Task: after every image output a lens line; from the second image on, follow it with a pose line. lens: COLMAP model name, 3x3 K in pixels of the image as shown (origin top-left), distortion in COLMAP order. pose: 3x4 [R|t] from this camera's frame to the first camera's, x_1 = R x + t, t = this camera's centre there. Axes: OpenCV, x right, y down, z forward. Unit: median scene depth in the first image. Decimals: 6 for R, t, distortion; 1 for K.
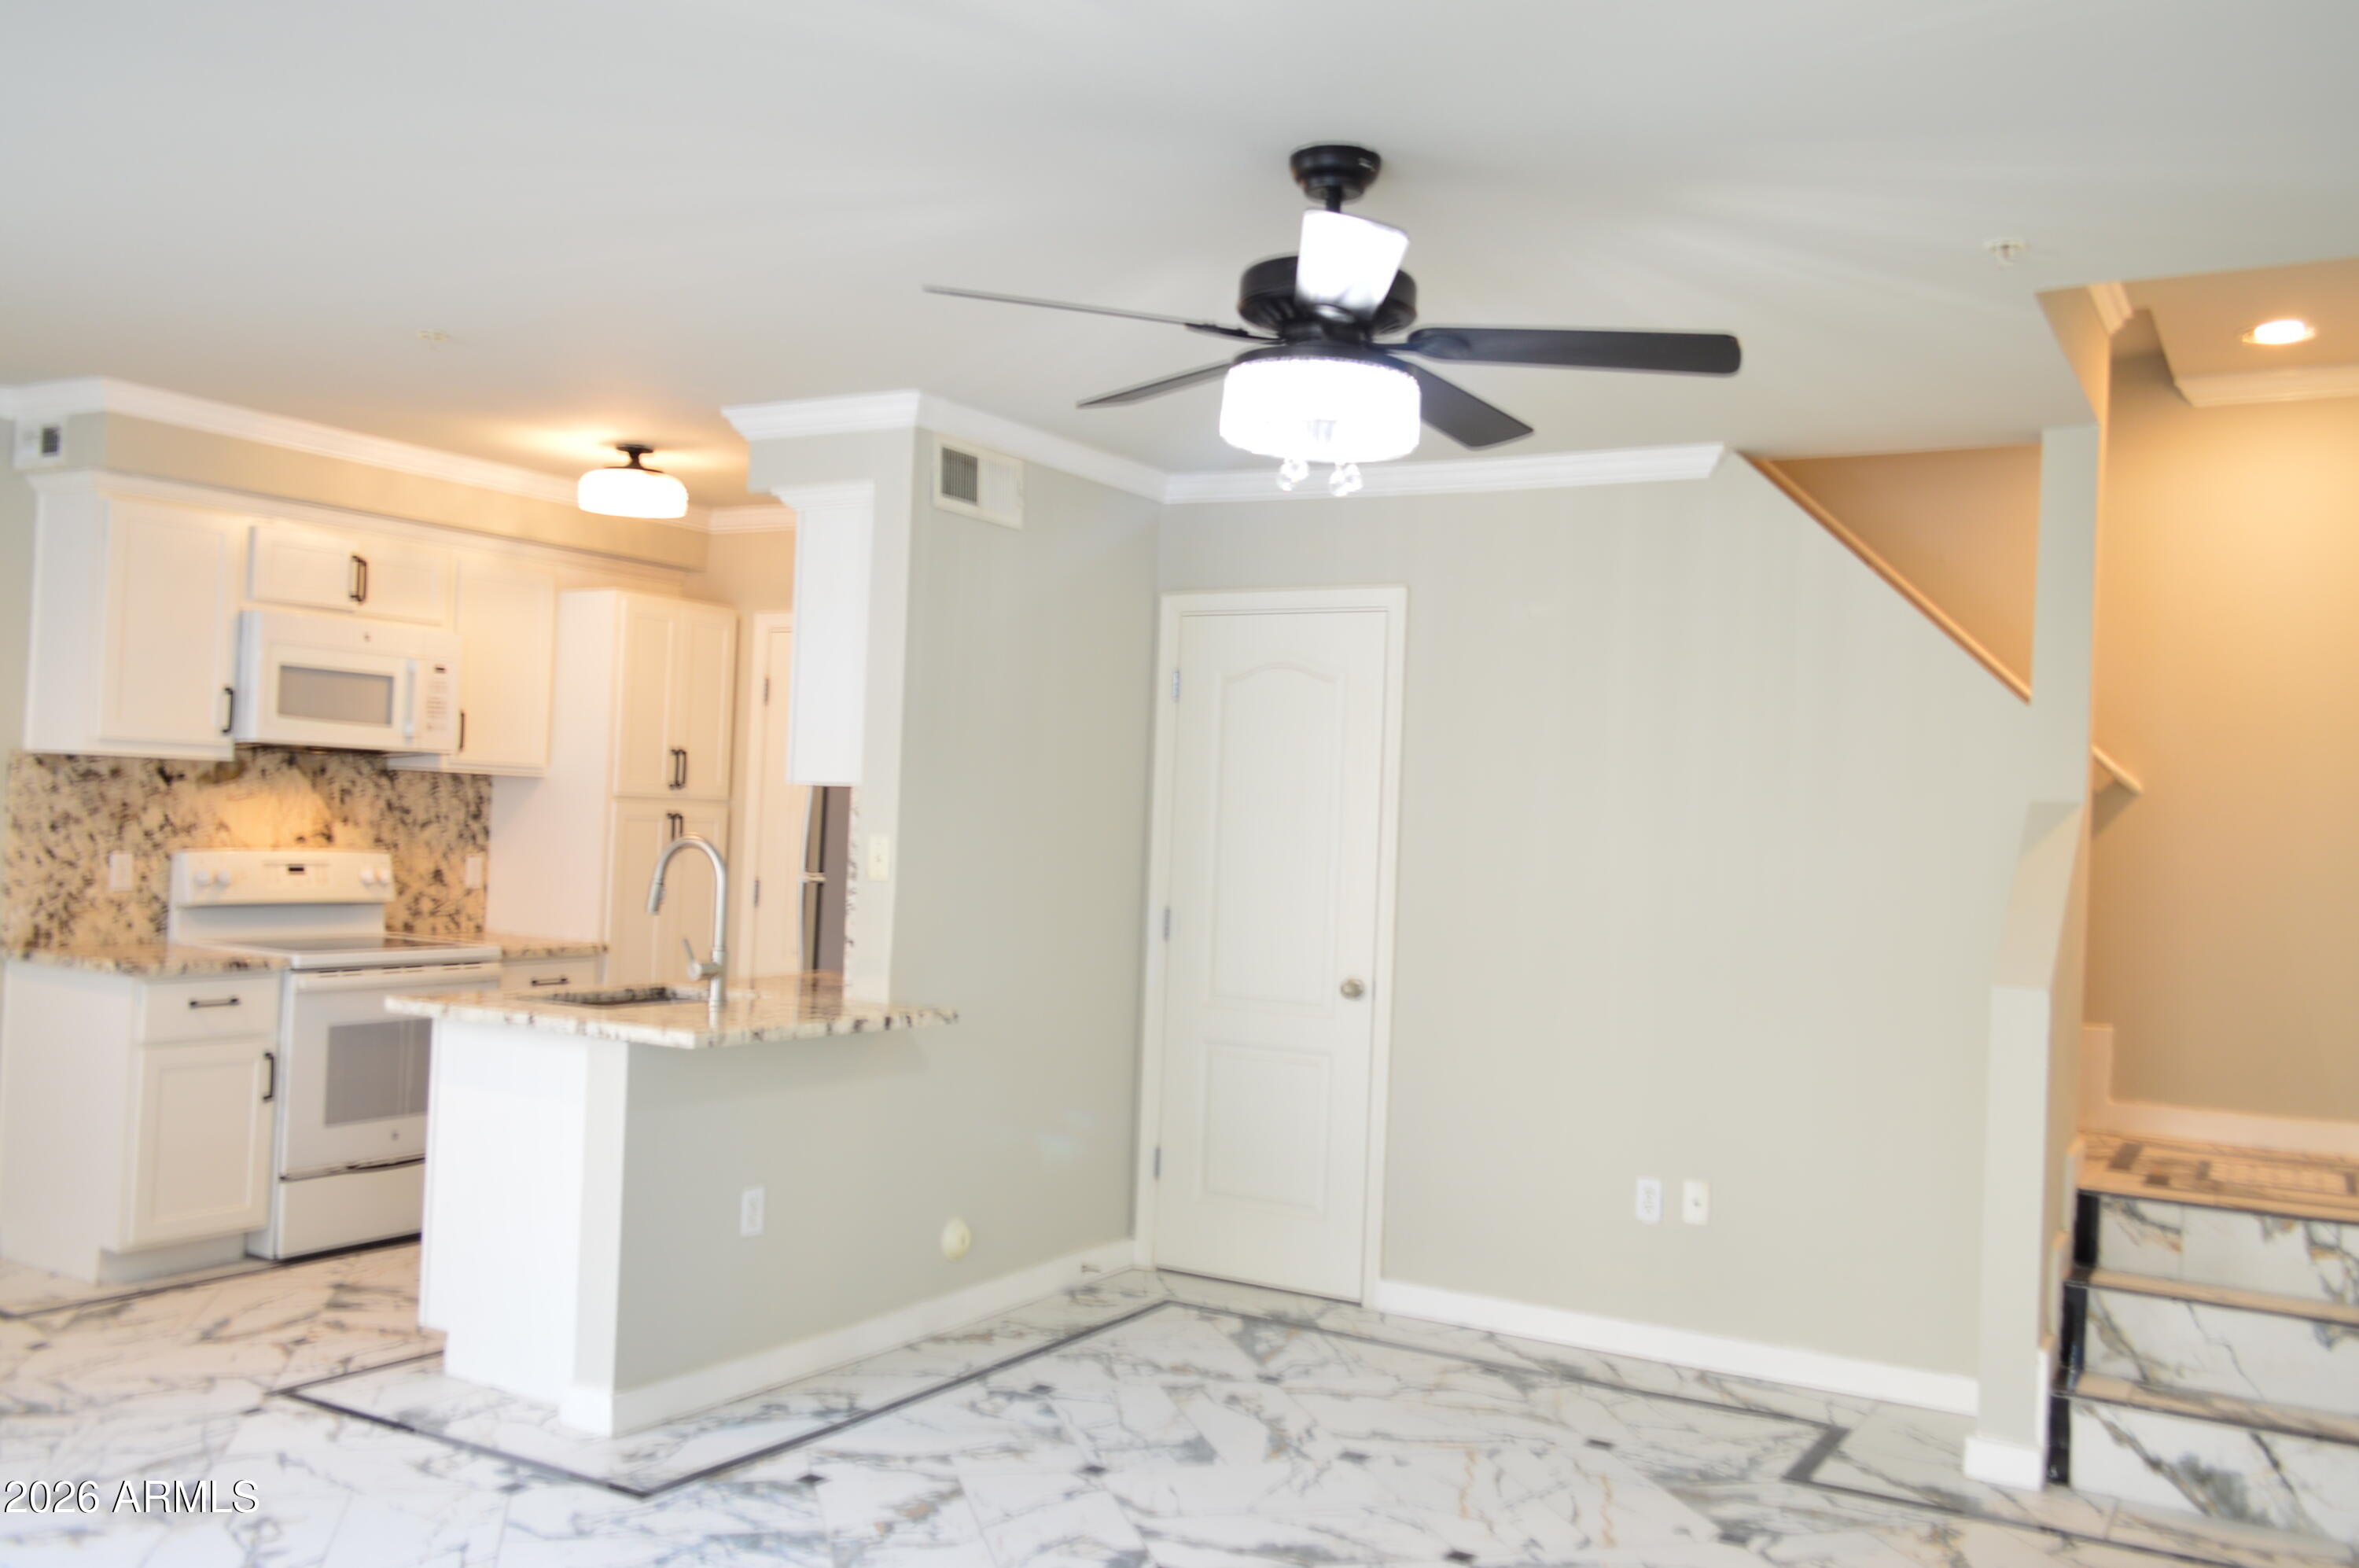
lens RADIAL K [[2004.9, 0, 1179.5], [0, 2004.9, 784.0], [0, 0, 1]] dist [-0.007865, -0.012080]
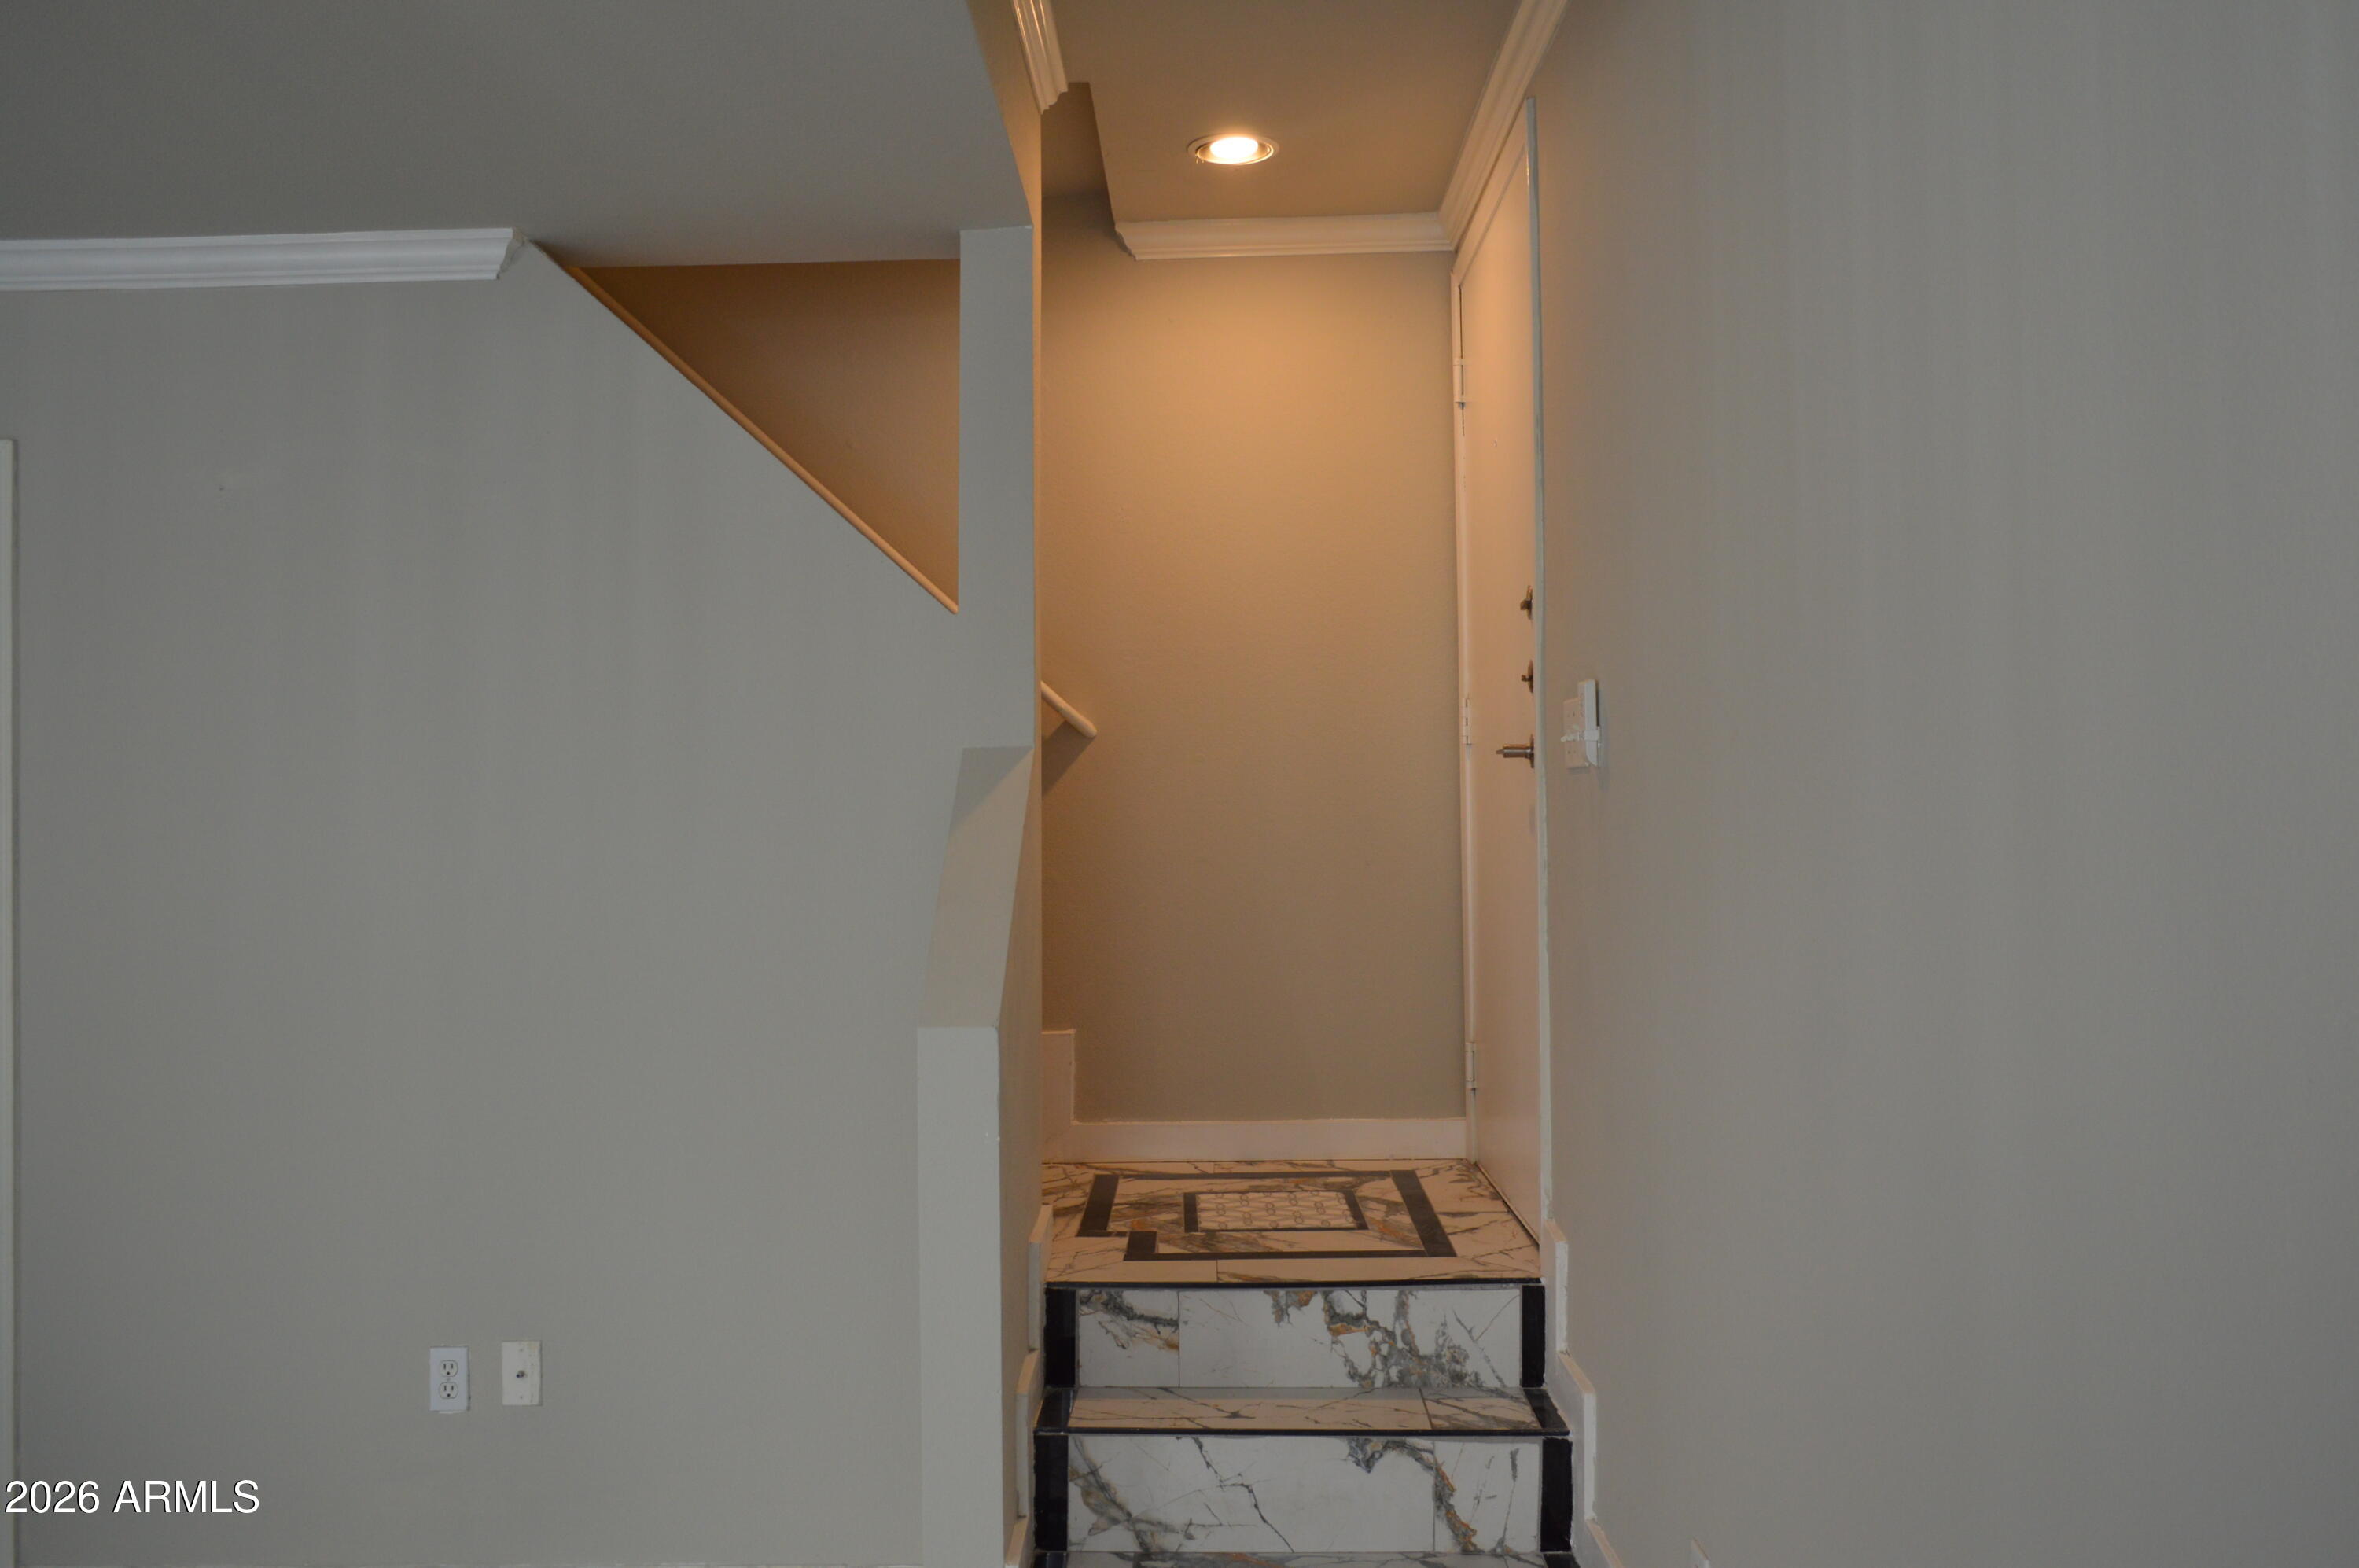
lens RADIAL K [[1852.7, 0, 1179.5], [0, 1852.7, 784.0], [0, 0, 1]] dist [-0.015097, 0.009069]
pose [[0.874093, -0.044339, 0.483732, 0.177644], [0.036775, 0.999008, 0.025118, 0.007563], [-0.484365, -0.004166, 0.874856, 0.397199]]
